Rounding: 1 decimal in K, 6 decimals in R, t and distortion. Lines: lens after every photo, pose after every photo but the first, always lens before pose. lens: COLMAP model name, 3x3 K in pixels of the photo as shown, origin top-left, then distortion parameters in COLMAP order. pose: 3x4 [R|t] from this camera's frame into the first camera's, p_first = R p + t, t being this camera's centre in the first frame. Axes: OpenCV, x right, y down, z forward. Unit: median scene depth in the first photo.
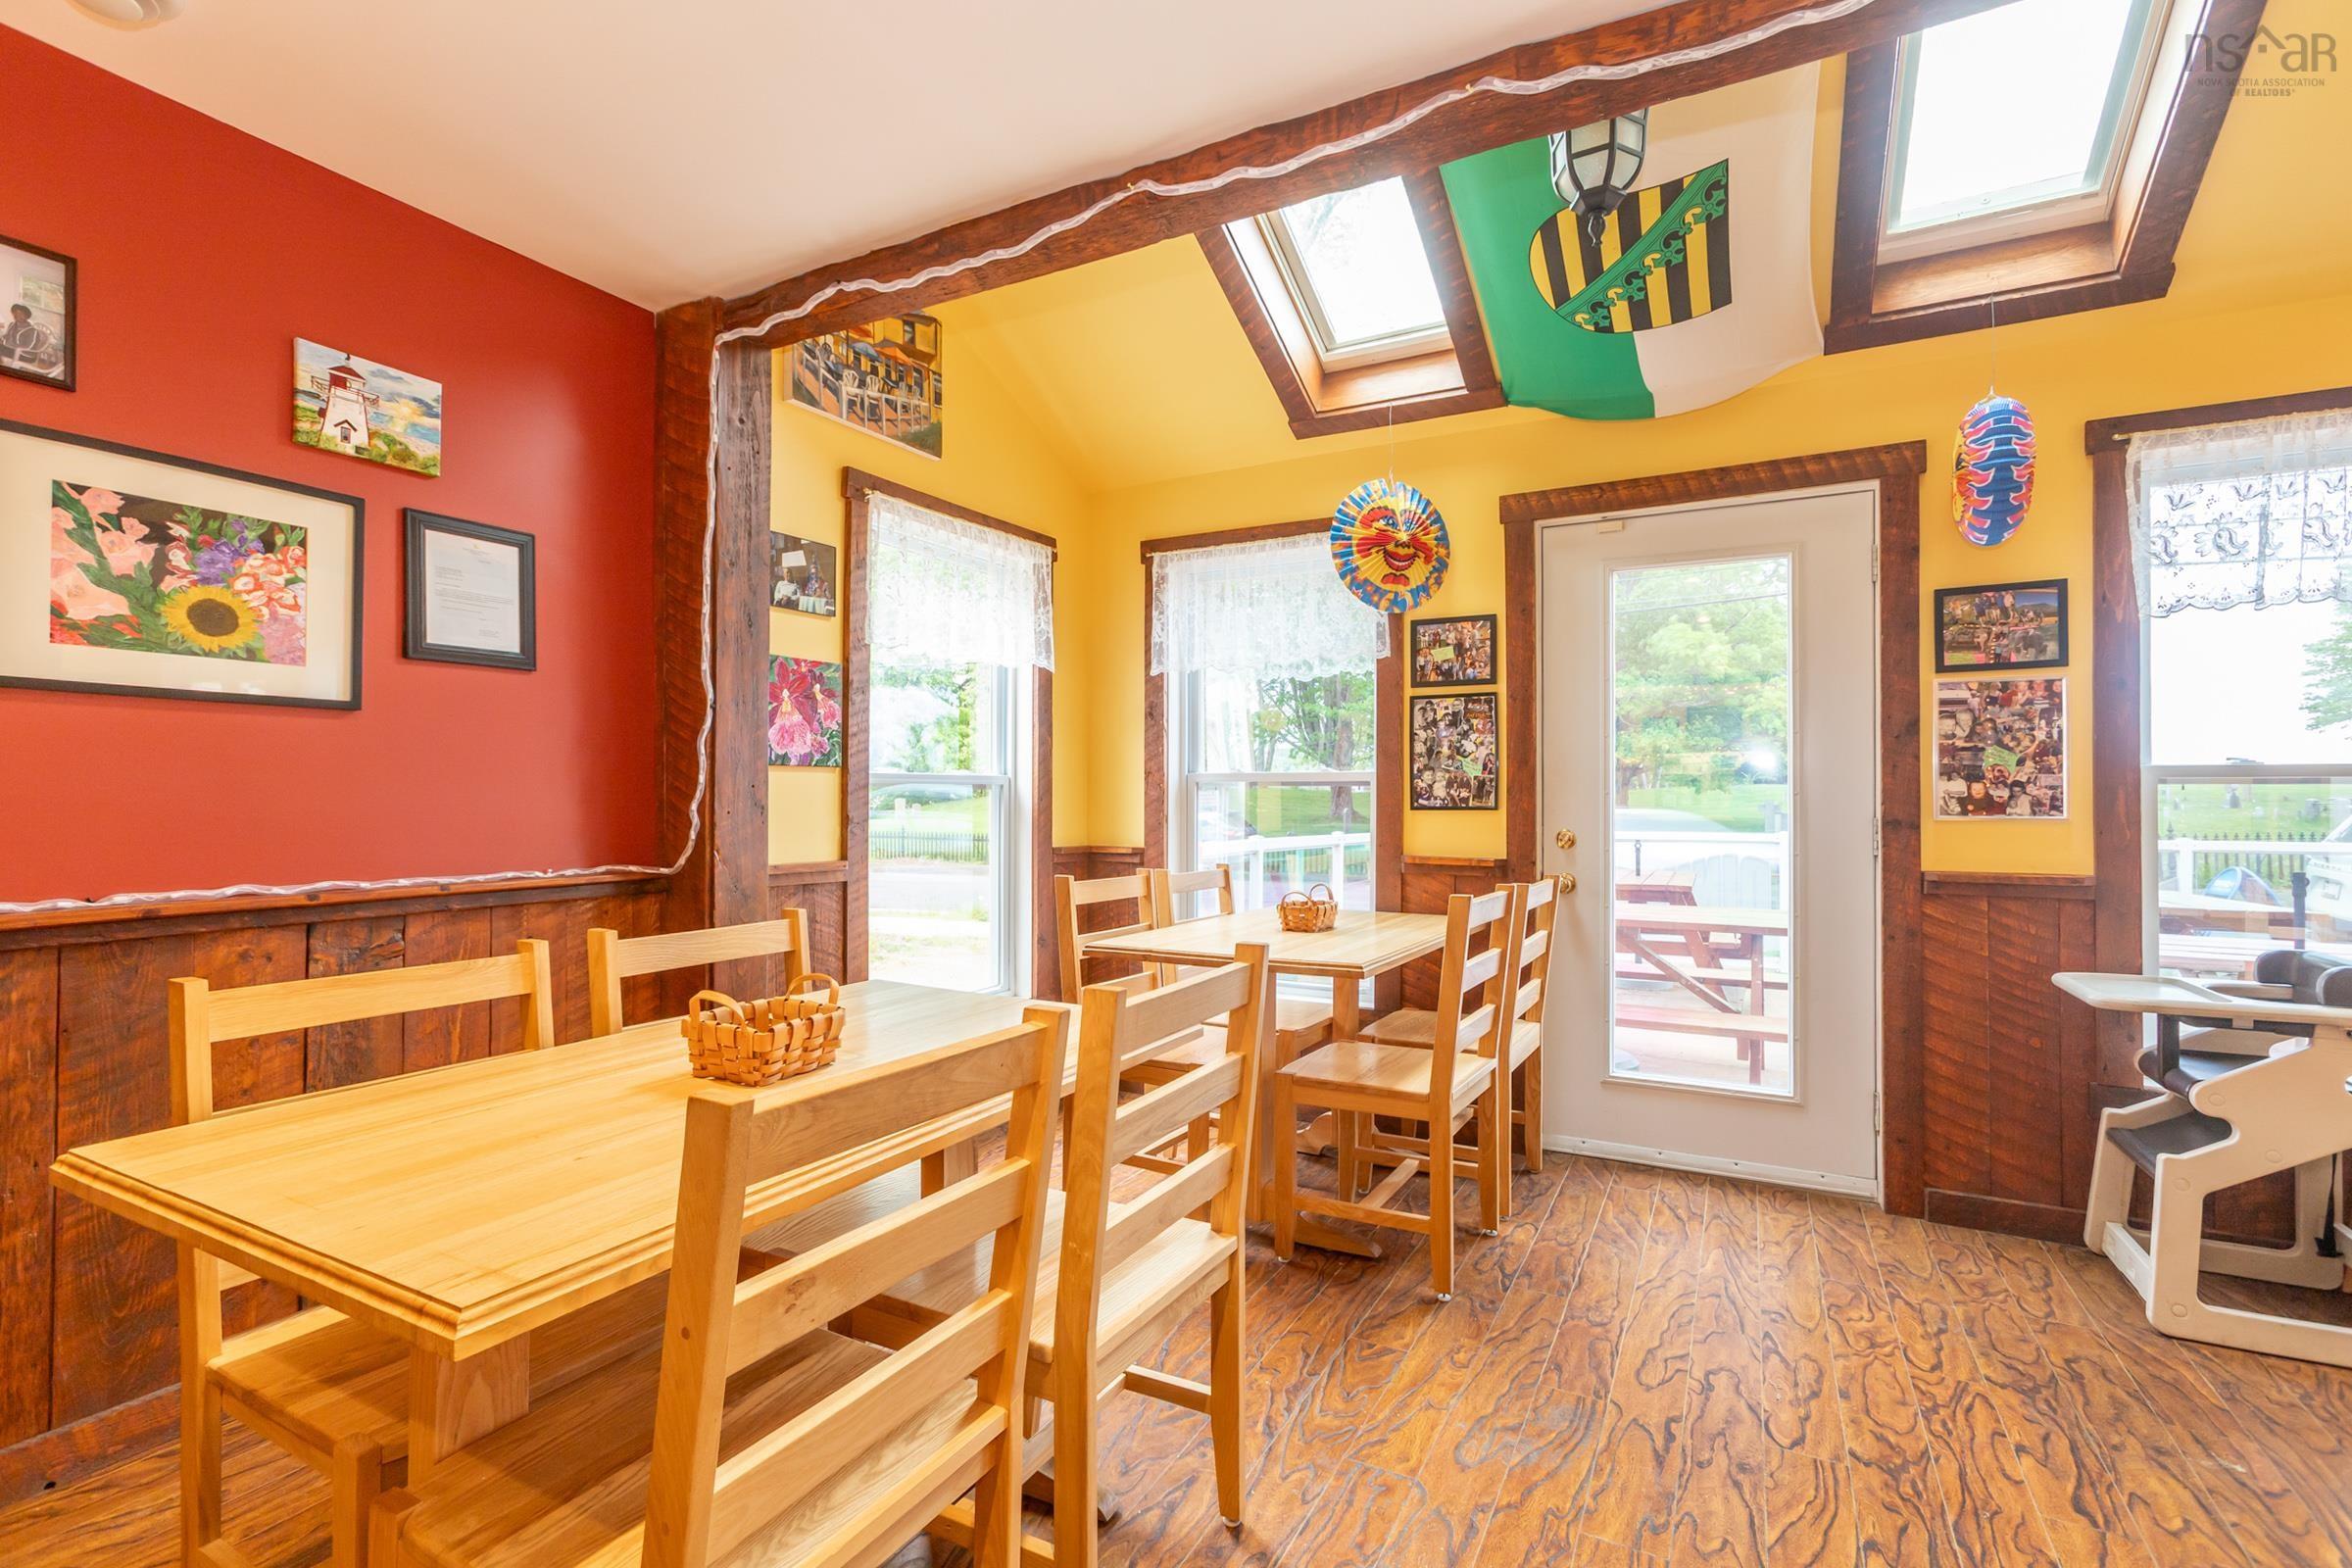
lens RADIAL K [[1051.4, 0, 1161.1], [0, 1051.4, 791.0], [0, 0, 1]] dist [-0.001931, 0.002782]
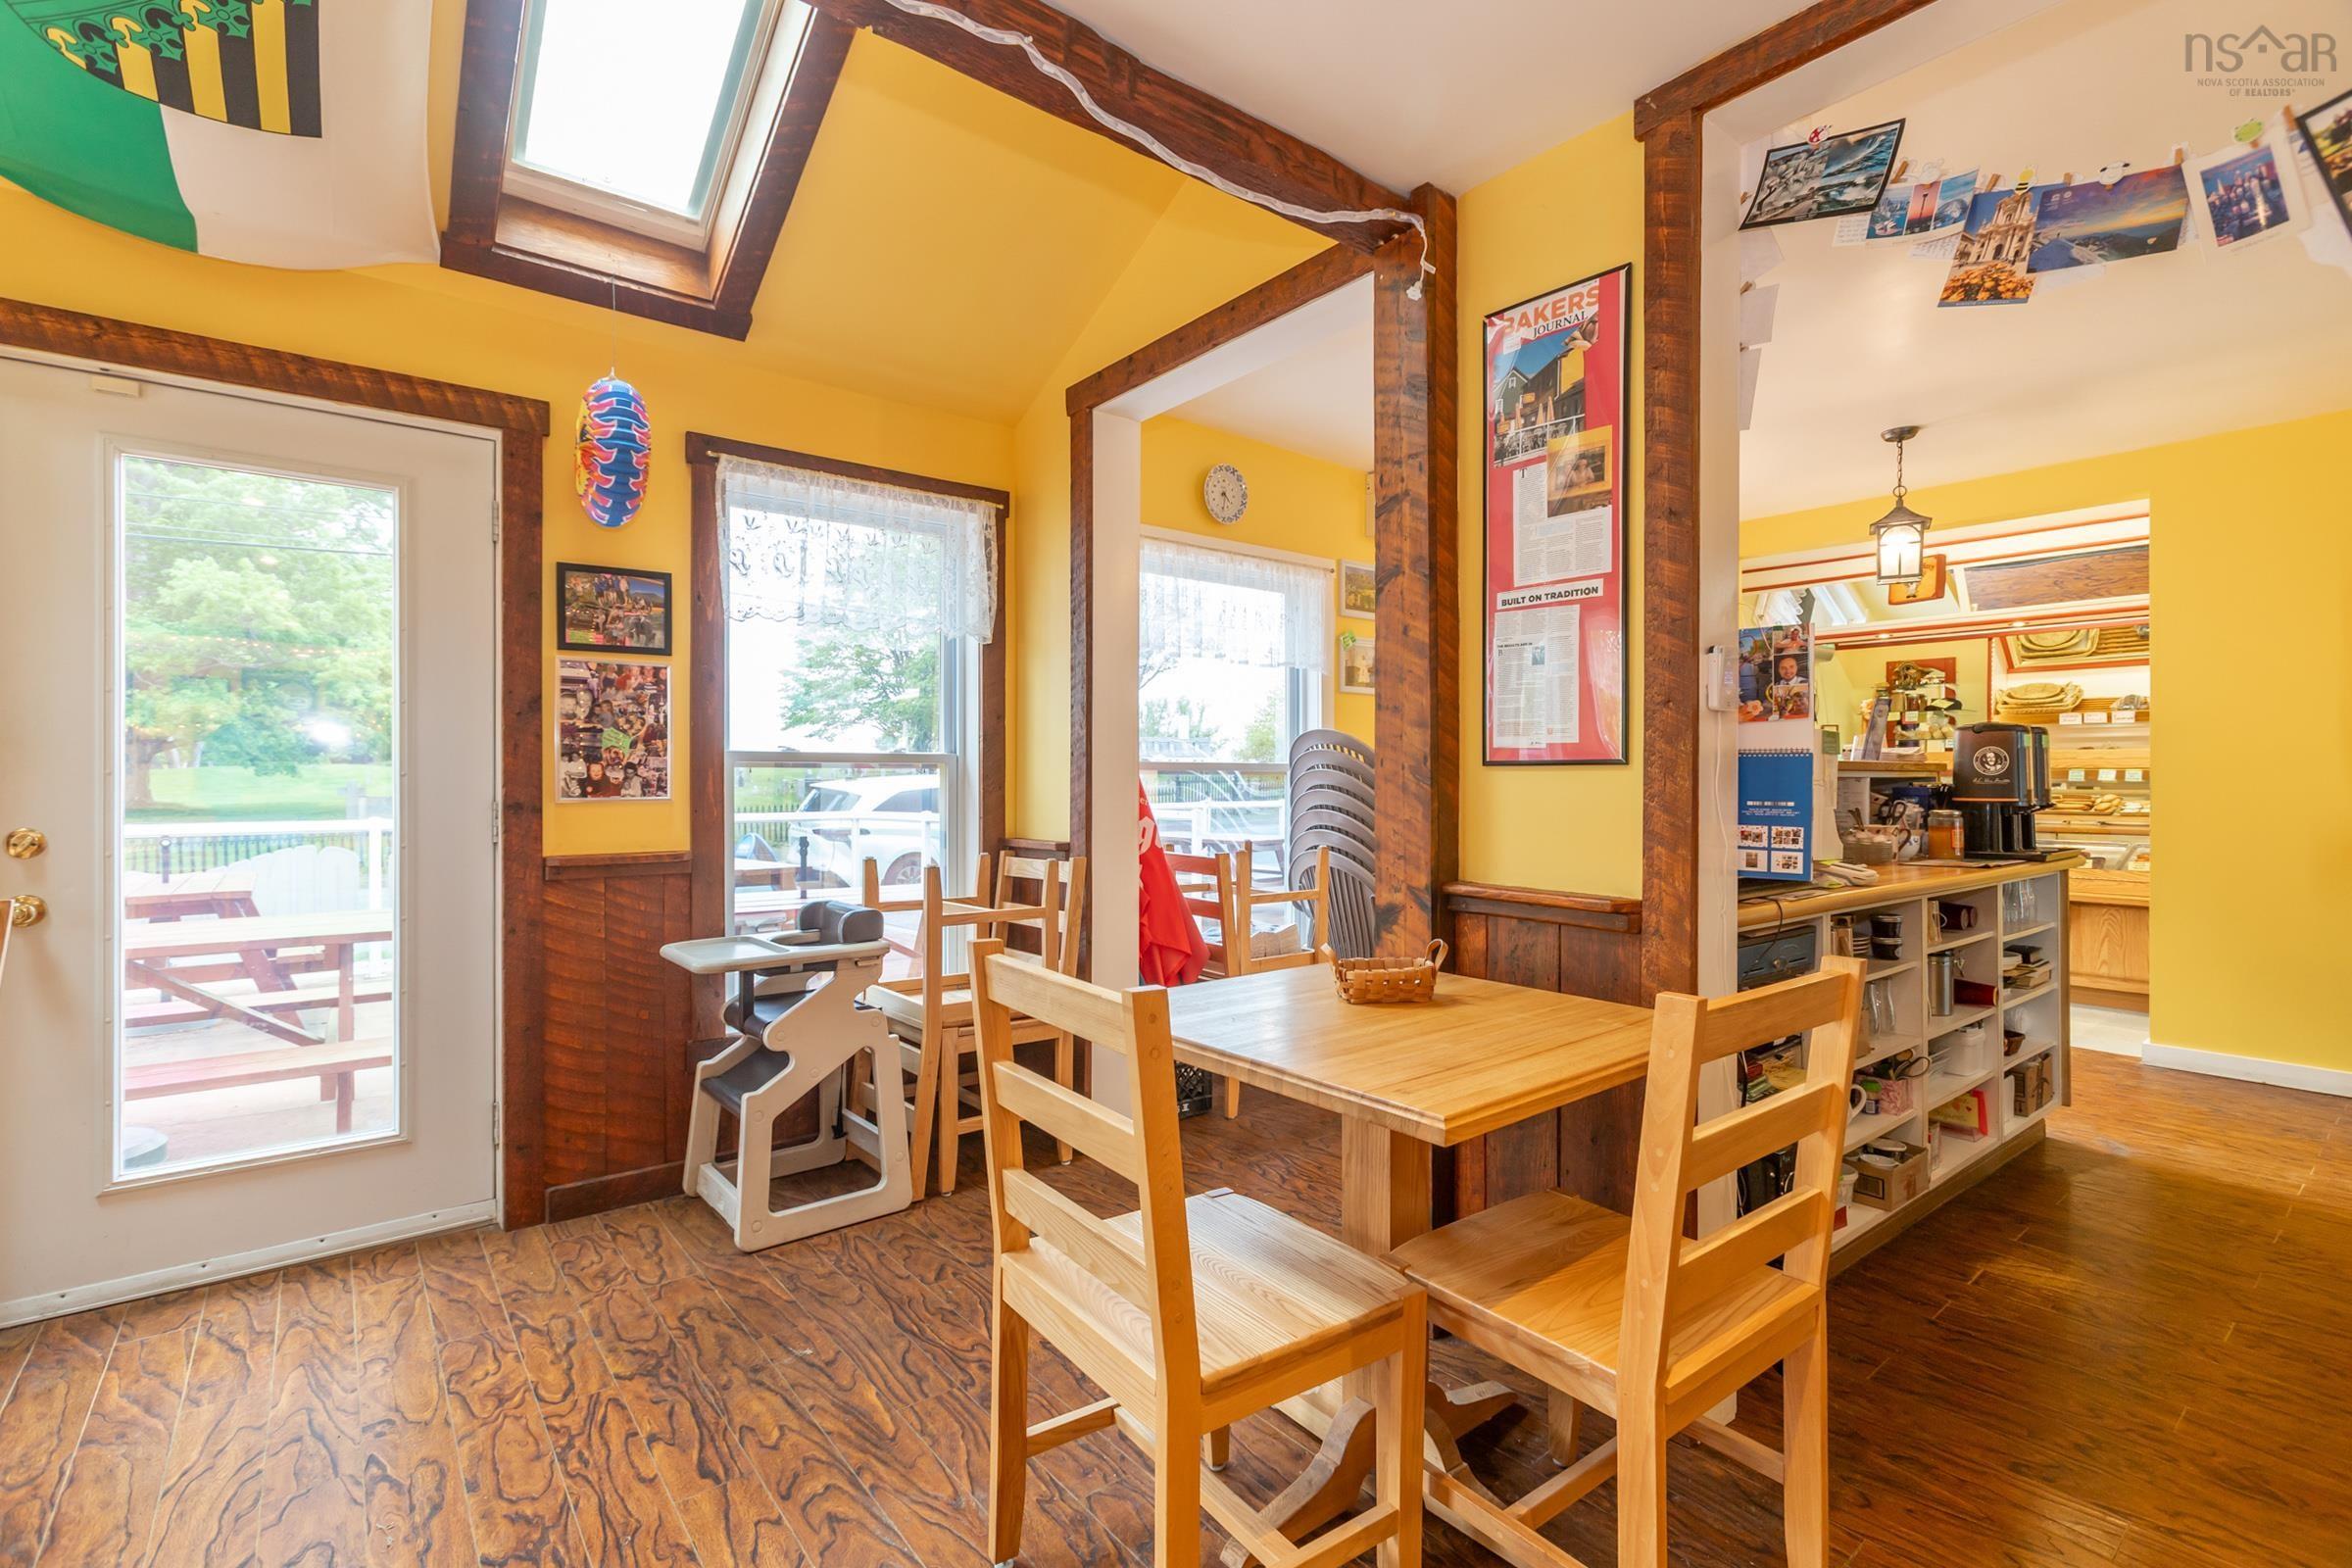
lens RADIAL K [[1051.4, 0, 1156.4], [0, 1051.4, 782.3], [0, 0, 1]] dist [-0.001931, 0.002782]
pose [[0.378752, -0.001502, 0.925497, 0.059570], [-0.007573, 0.999960, 0.004722, 0.000714], [-0.925467, -0.008797, 0.378725, 0.136906]]
